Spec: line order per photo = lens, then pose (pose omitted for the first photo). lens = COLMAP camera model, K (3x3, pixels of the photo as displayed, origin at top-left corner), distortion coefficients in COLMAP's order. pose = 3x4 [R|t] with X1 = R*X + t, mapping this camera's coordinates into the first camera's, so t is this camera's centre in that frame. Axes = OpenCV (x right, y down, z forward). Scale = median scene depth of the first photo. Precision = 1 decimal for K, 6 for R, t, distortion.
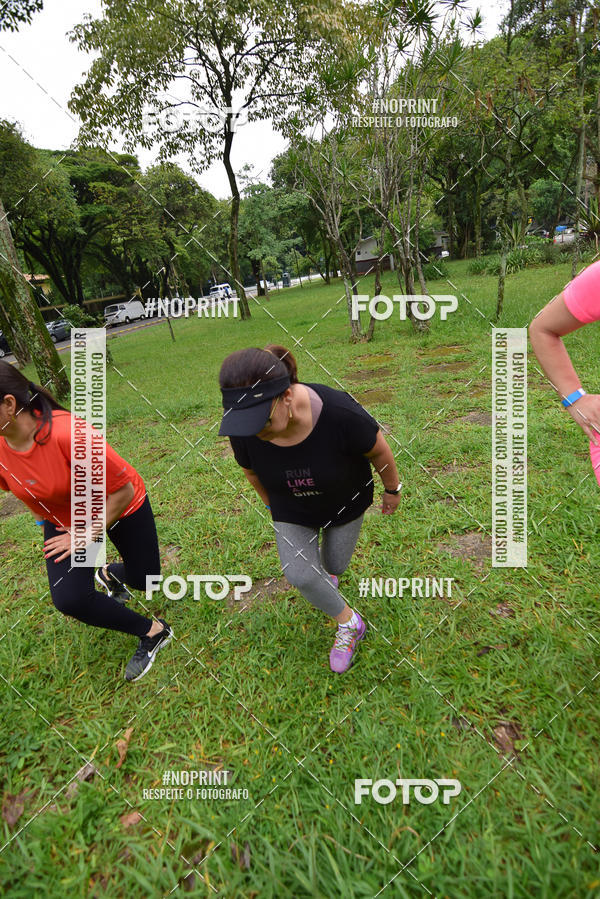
lens RADIAL K [[435.2, 0, 300.1], [0, 435.2, 454.6], [0, 0, 1]] dist [-0.014840, -0.004314]
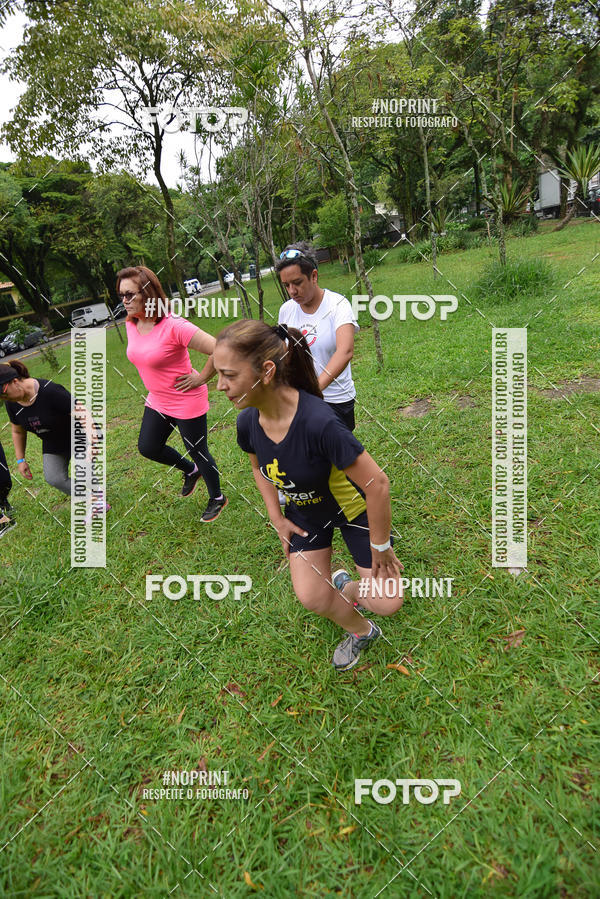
lens RADIAL K [[435.2, 0, 300.1], [0, 435.2, 454.6], [0, 0, 1]] dist [-0.014840, -0.004314]
pose [[0.997336, -0.070608, 0.018329, 0.103857], [0.070125, 0.997205, 0.025790, 0.021172], [-0.020099, -0.024436, 0.999499, -0.097997]]
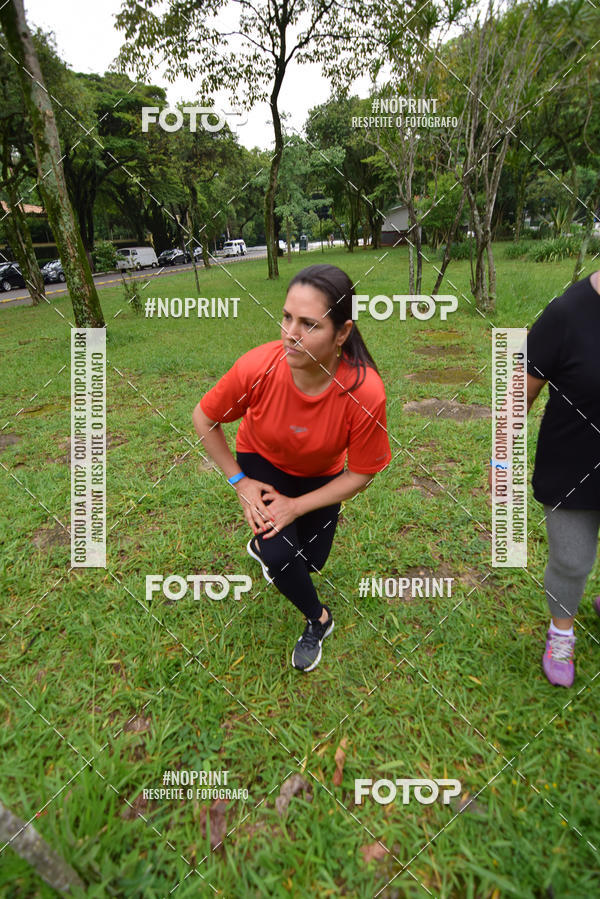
lens RADIAL K [[435.2, 0, 300.1], [0, 435.2, 454.6], [0, 0, 1]] dist [-0.014840, -0.004314]
pose [[0.994323, 0.103642, 0.024067, -0.050131], [-0.105052, 0.992172, 0.067521, 0.002714], [-0.016881, -0.069666, 0.997428, 0.017014]]
